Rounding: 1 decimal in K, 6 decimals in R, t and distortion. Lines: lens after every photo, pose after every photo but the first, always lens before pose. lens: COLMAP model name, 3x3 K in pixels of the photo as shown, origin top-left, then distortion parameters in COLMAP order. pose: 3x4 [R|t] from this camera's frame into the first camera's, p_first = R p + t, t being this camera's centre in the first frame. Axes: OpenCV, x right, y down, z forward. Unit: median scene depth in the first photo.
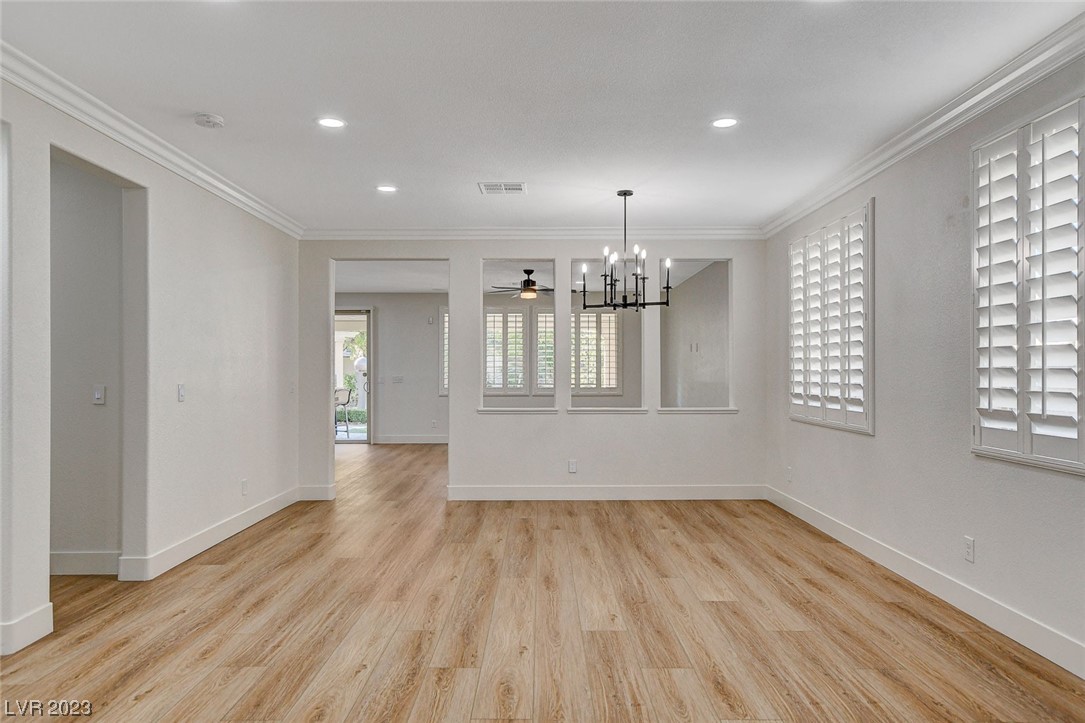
lens RADIAL K [[721.5, 0, 537.7], [0, 721.5, 361.9], [0, 0, 1]] dist [0.019597, 0.002100]
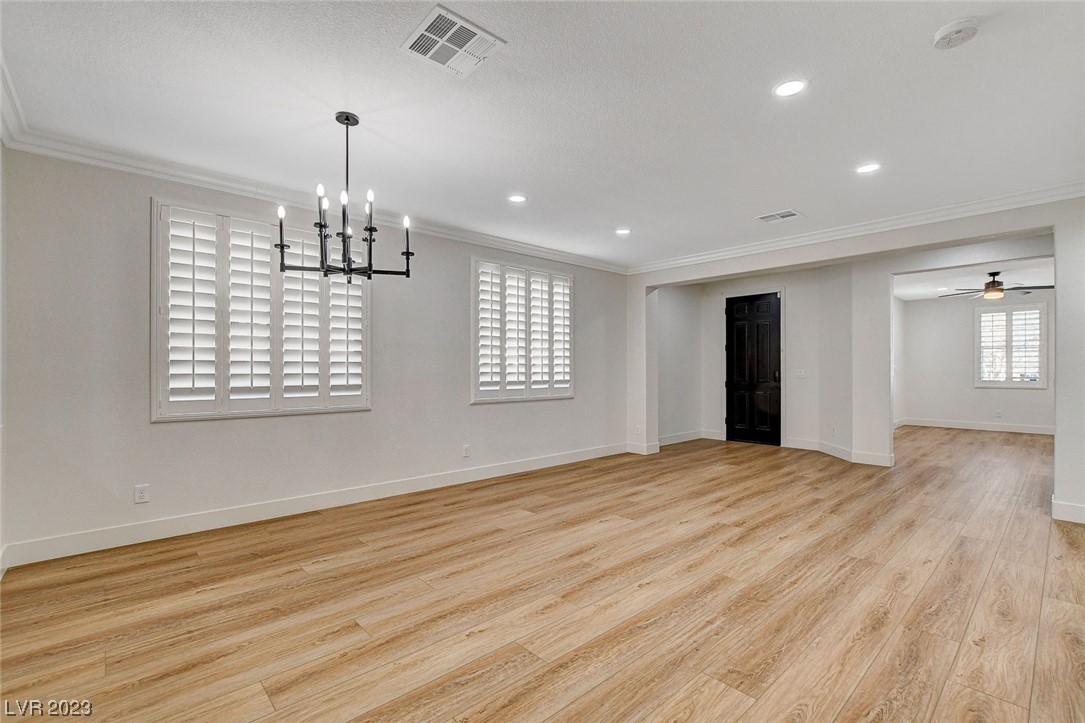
lens RADIAL K [[482.9, 0, 543.4], [0, 482.9, 366.8], [0, 0, 1]] dist [-0.017838, 0.003923]
pose [[-0.676370, 0.005978, 0.736538, -0.547394], [-0.008924, 0.999827, -0.016310, 0.037733], [-0.736508, -0.017605, -0.676200, 1.720097]]
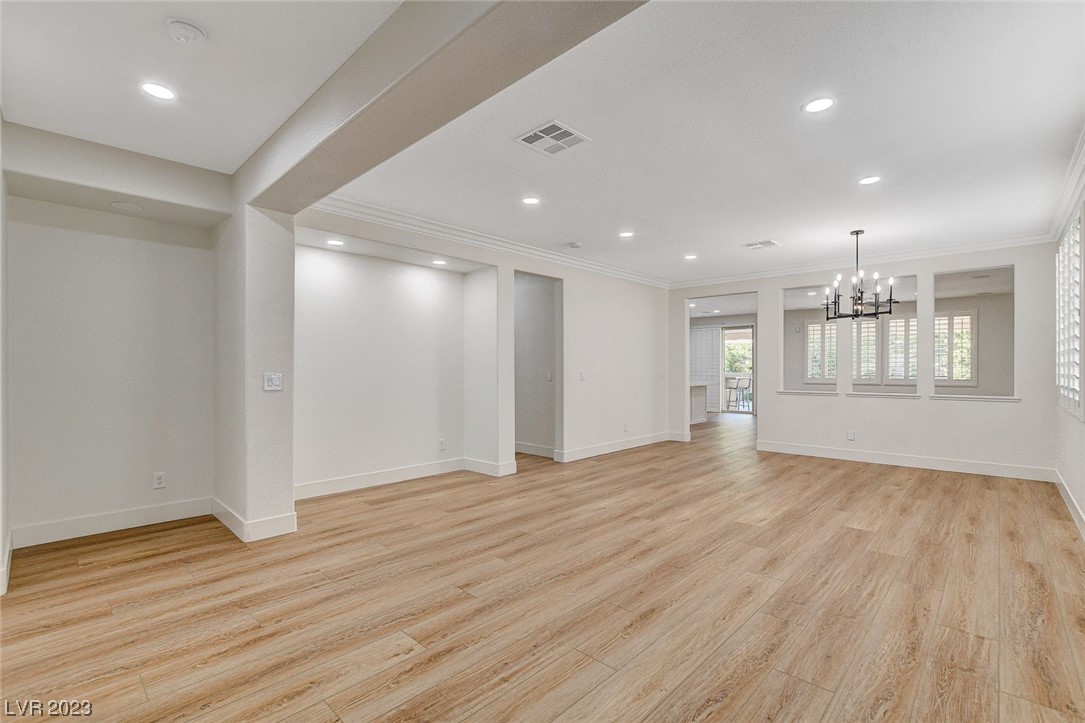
lens RADIAL K [[482.9, 0, 543.4], [0, 482.9, 366.8], [0, 0, 1]] dist [-0.017838, 0.003923]
pose [[0.725647, -0.000242, -0.688067, 0.454628], [0.008693, 0.999923, 0.008815, 0.005893], [0.688013, -0.012378, 0.725593, -0.081070]]
